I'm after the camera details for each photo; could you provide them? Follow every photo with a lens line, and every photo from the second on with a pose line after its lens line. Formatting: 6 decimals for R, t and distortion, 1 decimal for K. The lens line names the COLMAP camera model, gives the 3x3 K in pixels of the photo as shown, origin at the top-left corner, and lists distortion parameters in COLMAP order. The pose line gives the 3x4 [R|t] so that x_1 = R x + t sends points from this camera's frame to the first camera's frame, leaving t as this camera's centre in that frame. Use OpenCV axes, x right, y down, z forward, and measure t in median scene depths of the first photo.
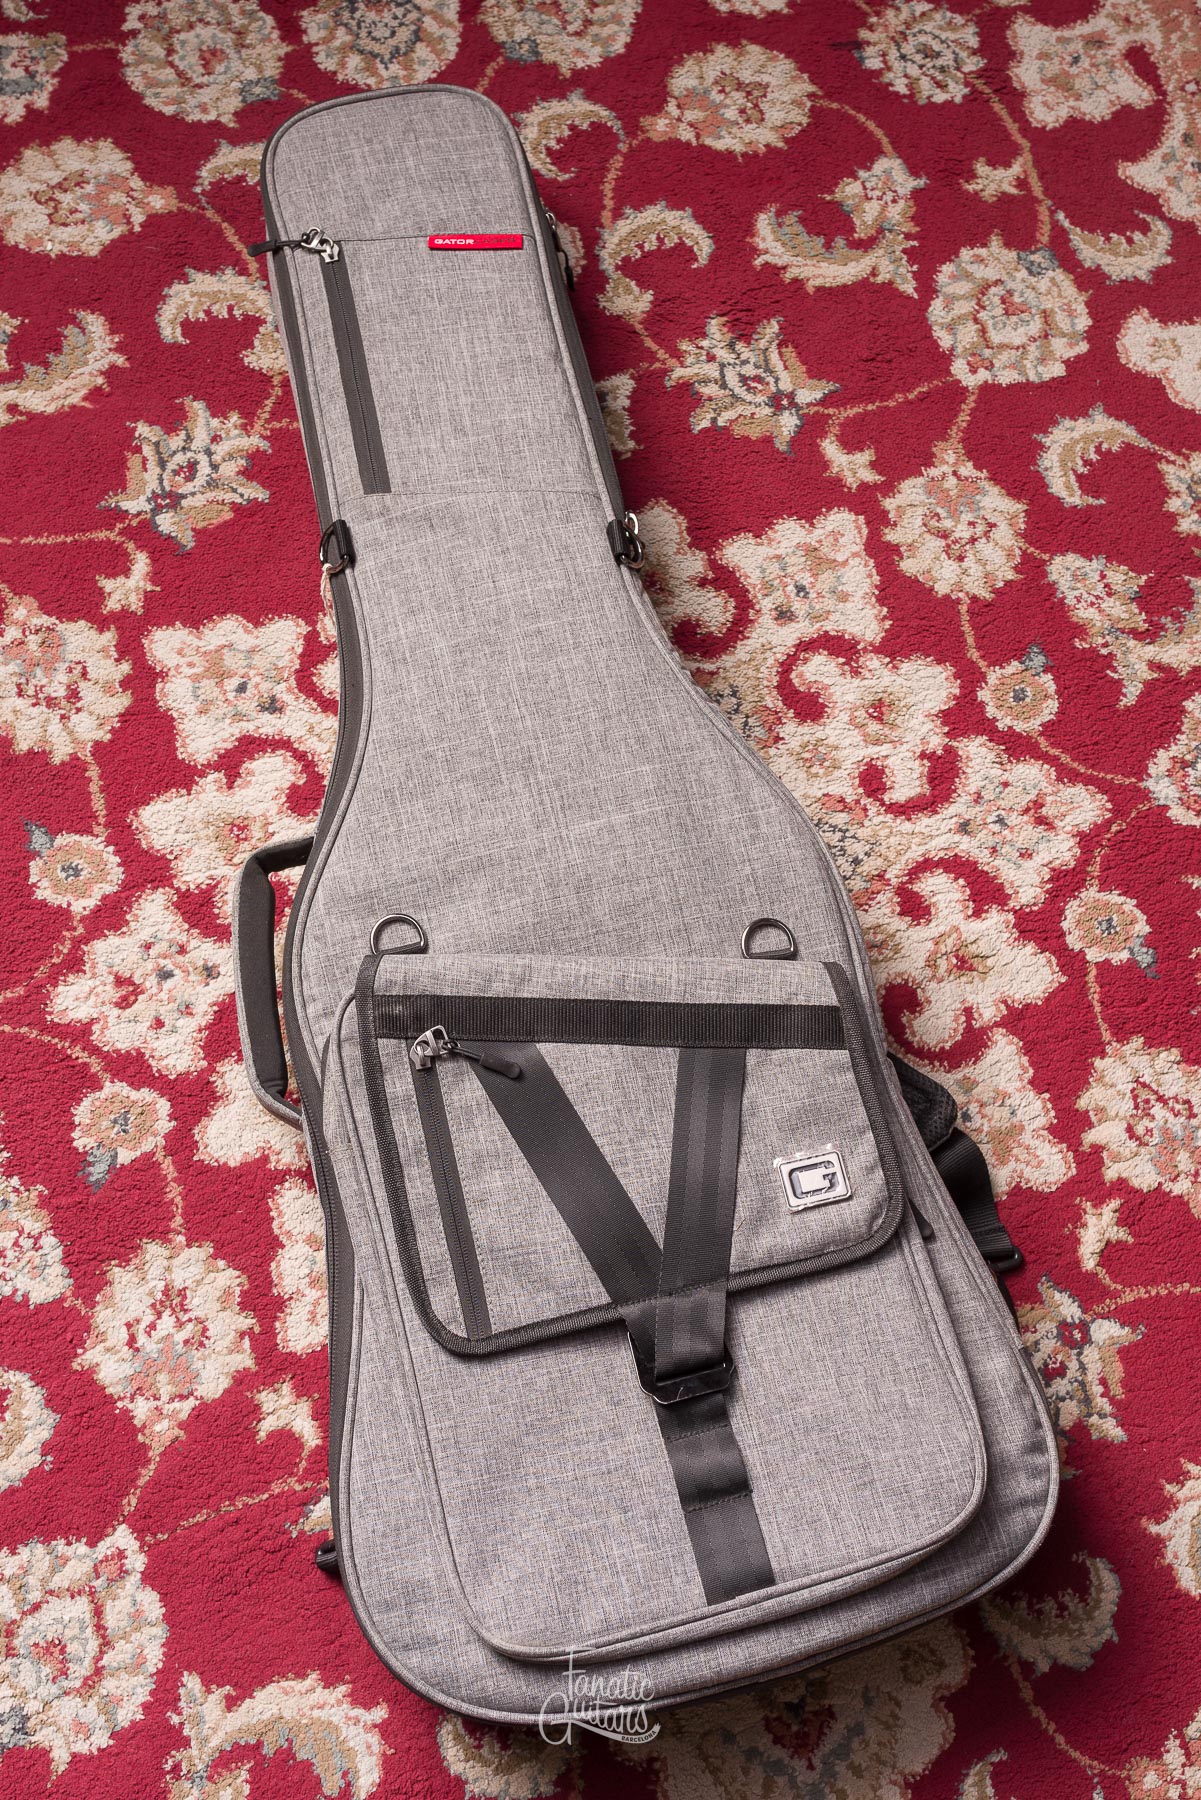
lens RADIAL K [[1888.8, 0, 591.0], [0, 1888.8, 901.0], [0, 0, 1]] dist [-0.005342, -0.005850]
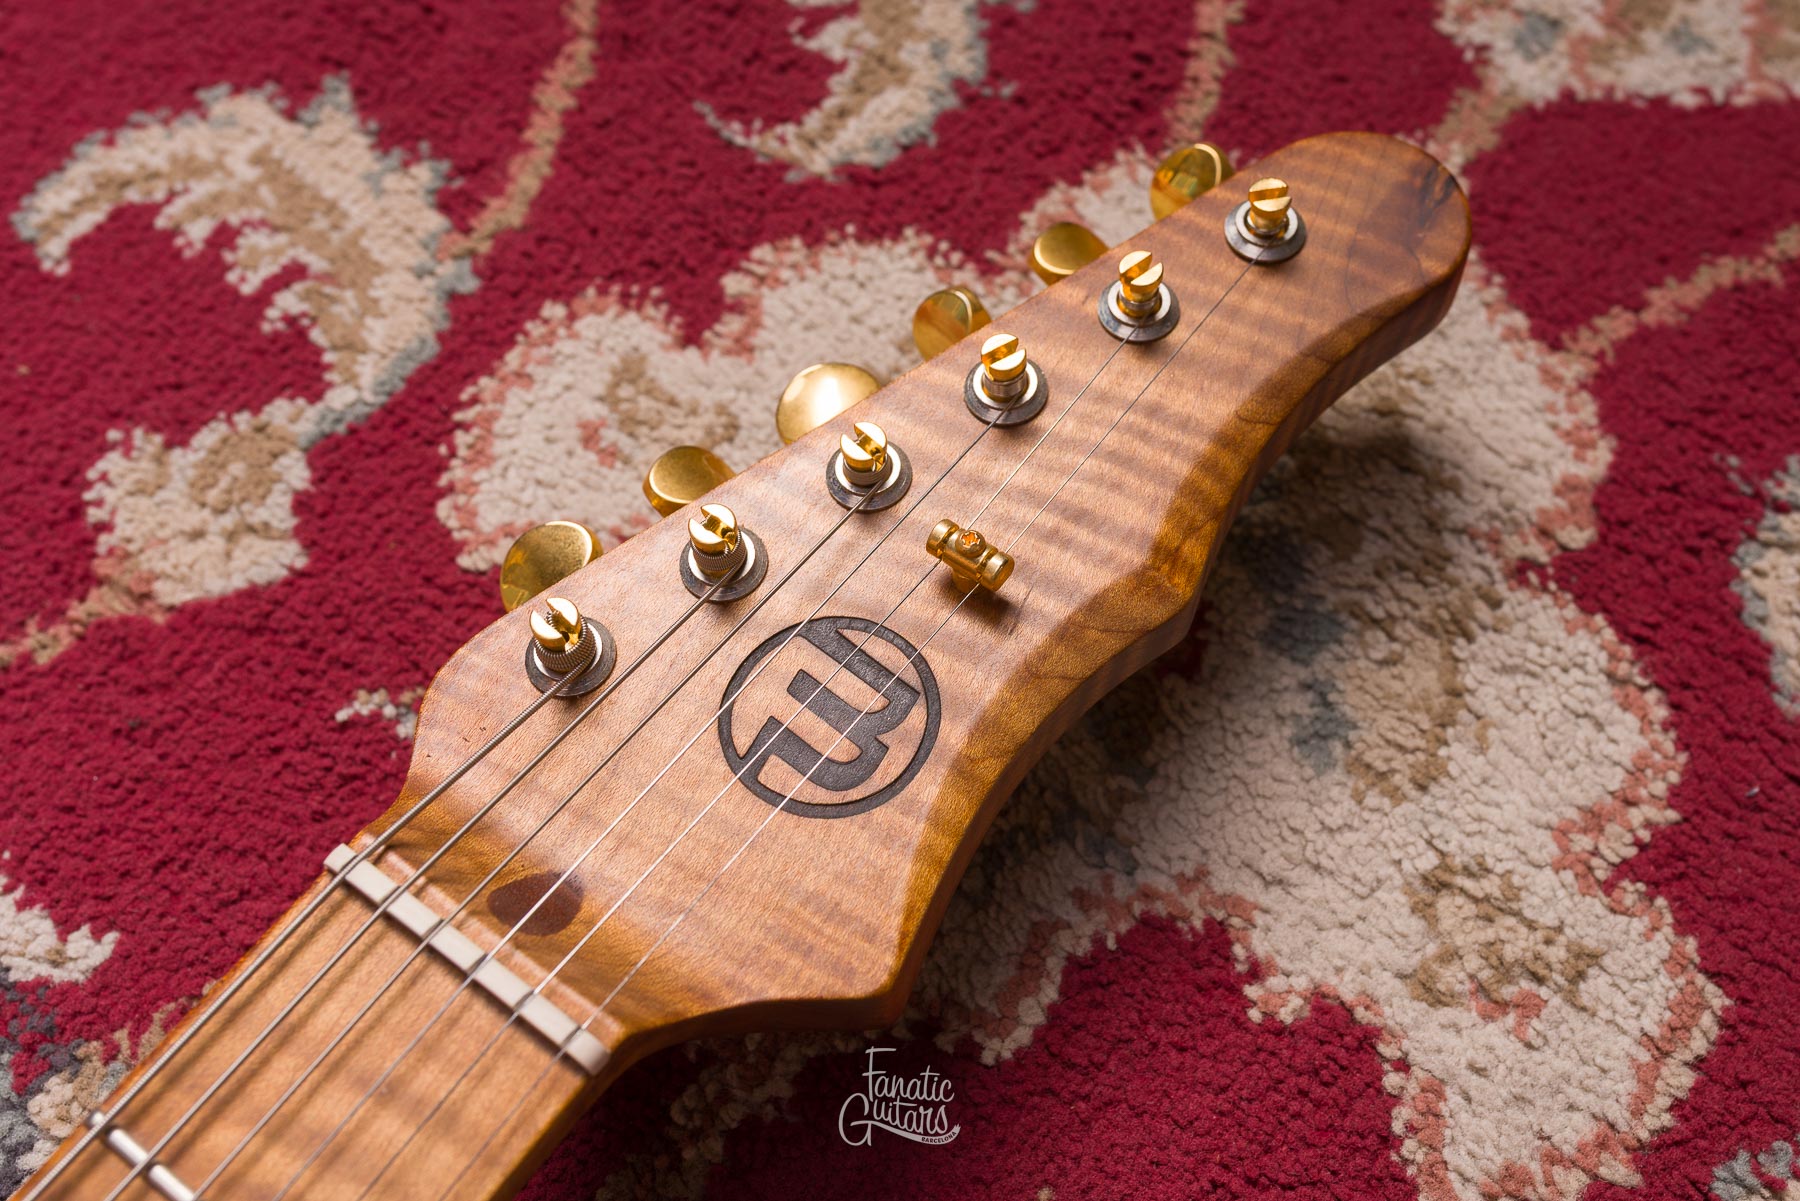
lens RADIAL K [[1888.8, 0, 982.0], [0, 1888.8, 599.7], [0, 0, 1]] dist [-0.005342, -0.005850]
pose [[0.671680, 0.614094, -0.414409, -0.004333], [-0.689067, 0.723297, -0.045028, -0.356788], [0.272090, 0.315800, 0.908976, 0.870190]]
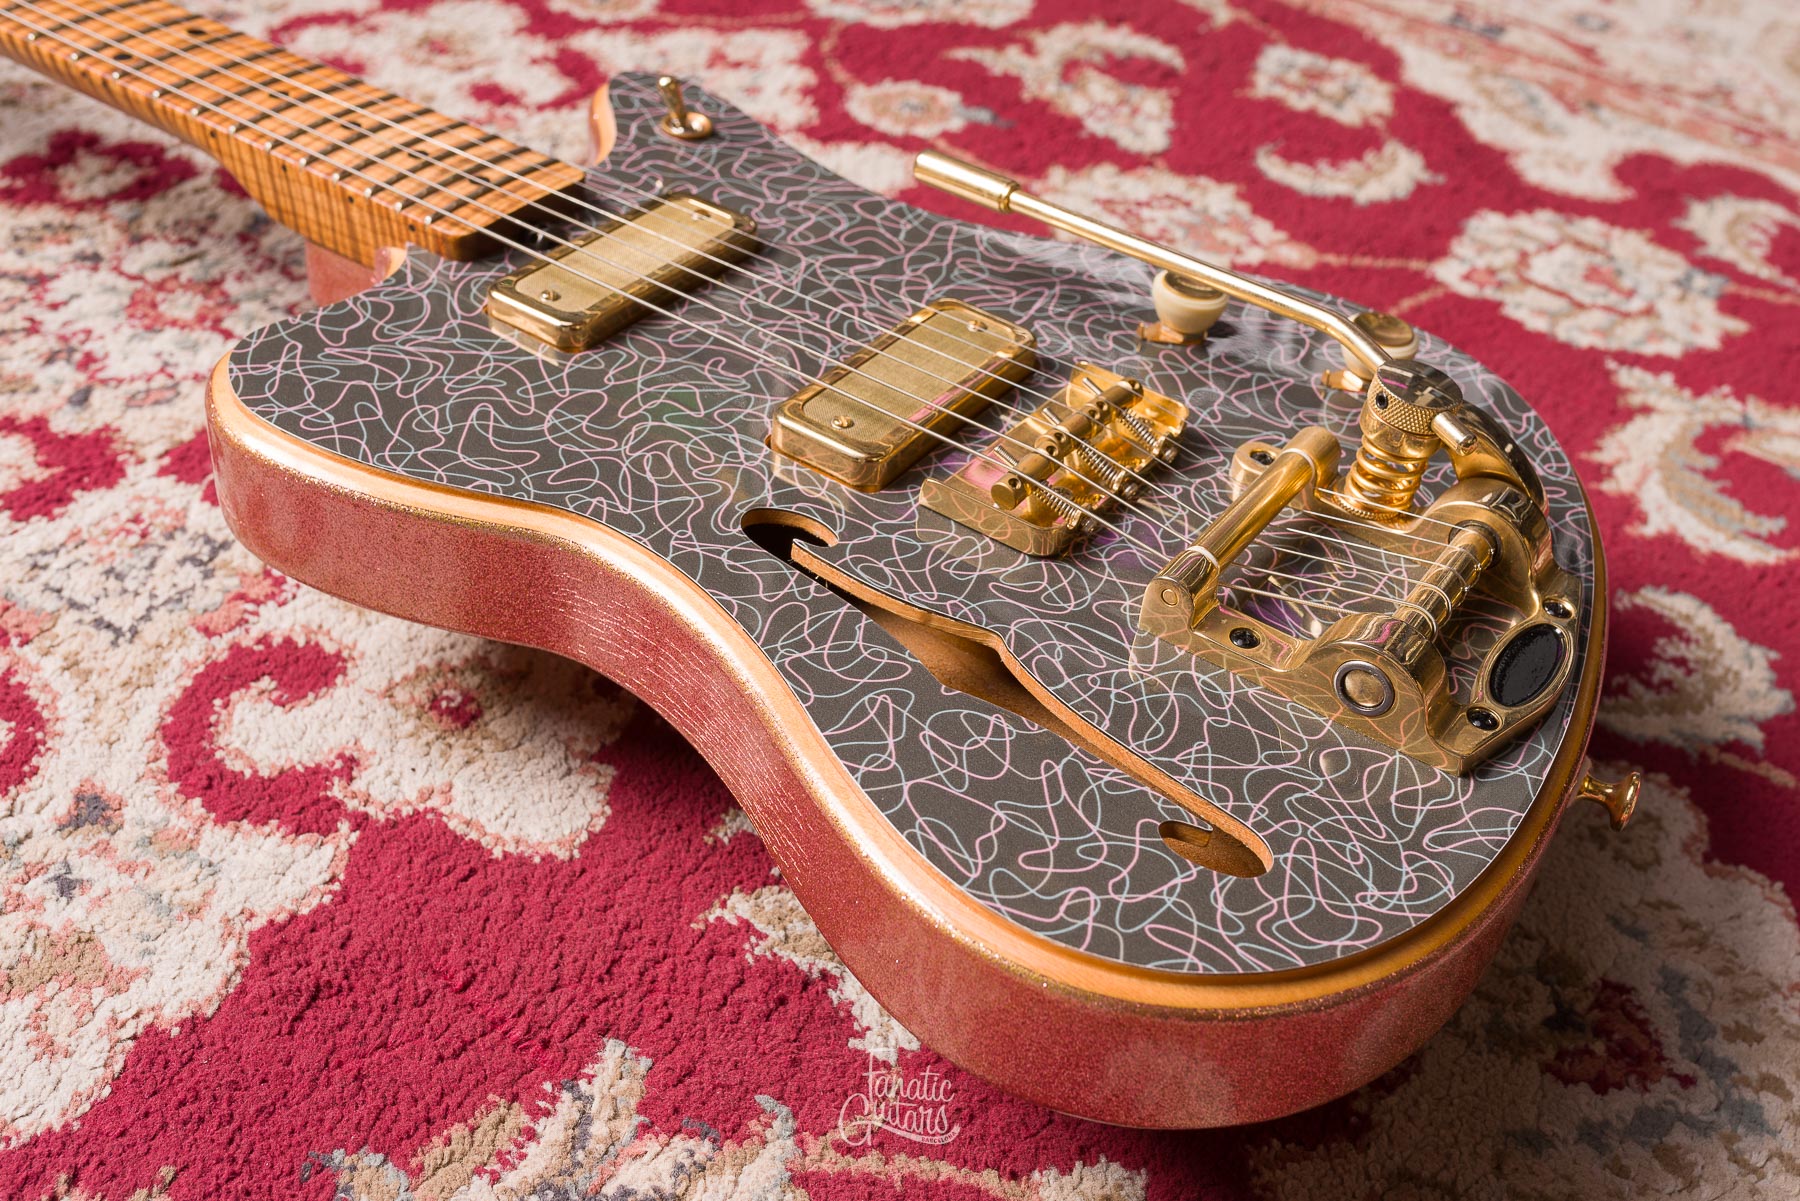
lens RADIAL K [[1945.9, 0, 951.4], [0, 1945.9, 606.0], [0, 0, 1]] dist [-0.001804, 0.001084]
pose [[0.712430, -0.407193, 0.571523, -0.182746], [0.635320, 0.720135, -0.278881, 0.338081], [-0.298016, 0.561782, 0.771743, 0.547692]]
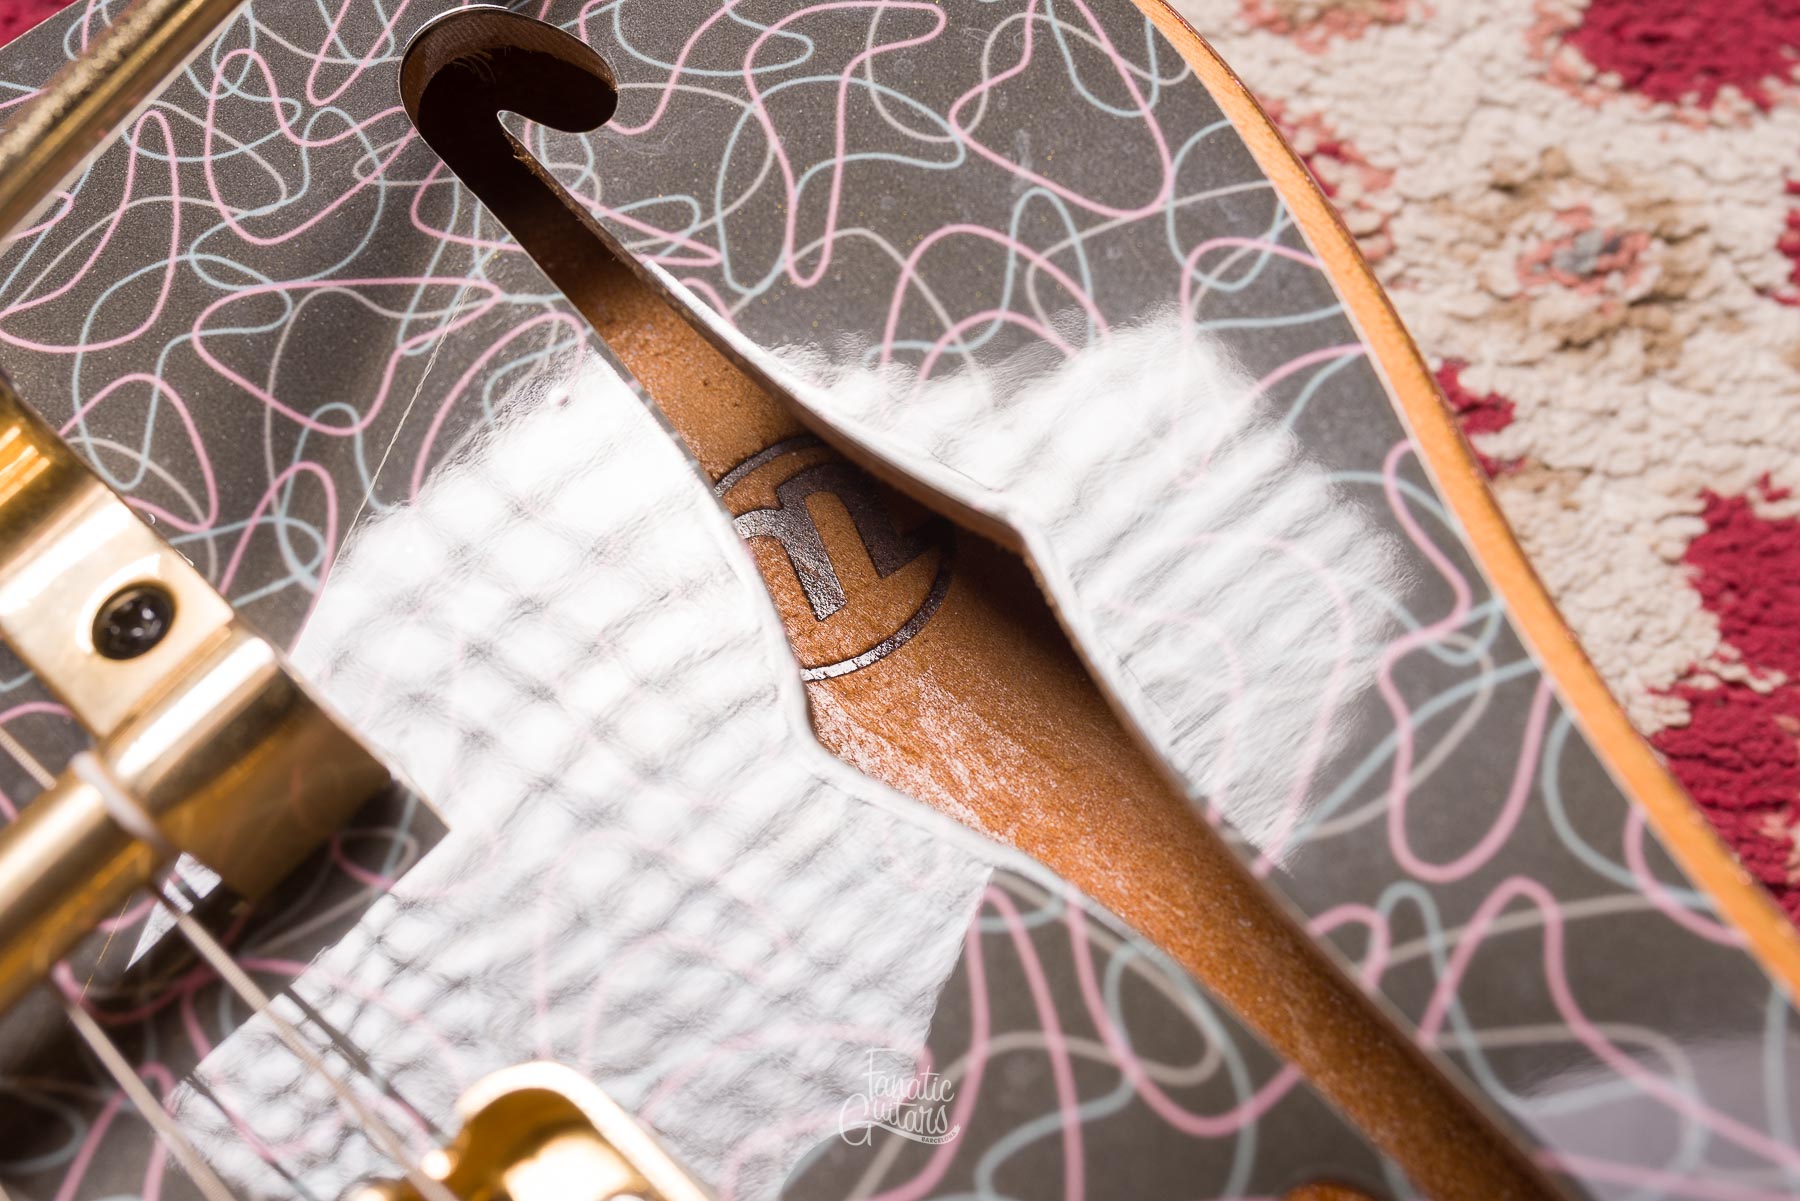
lens RADIAL K [[1874.5, 0, 903.8], [0, 1874.5, 600.5], [0, 0, 1]] dist [-0.002423, -0.003839]
pose [[-0.828722, 0.527398, -0.187273, 0.031270], [-0.491140, -0.524902, 0.695169, 0.173968], [0.268331, 0.668079, 0.694024, 0.732845]]
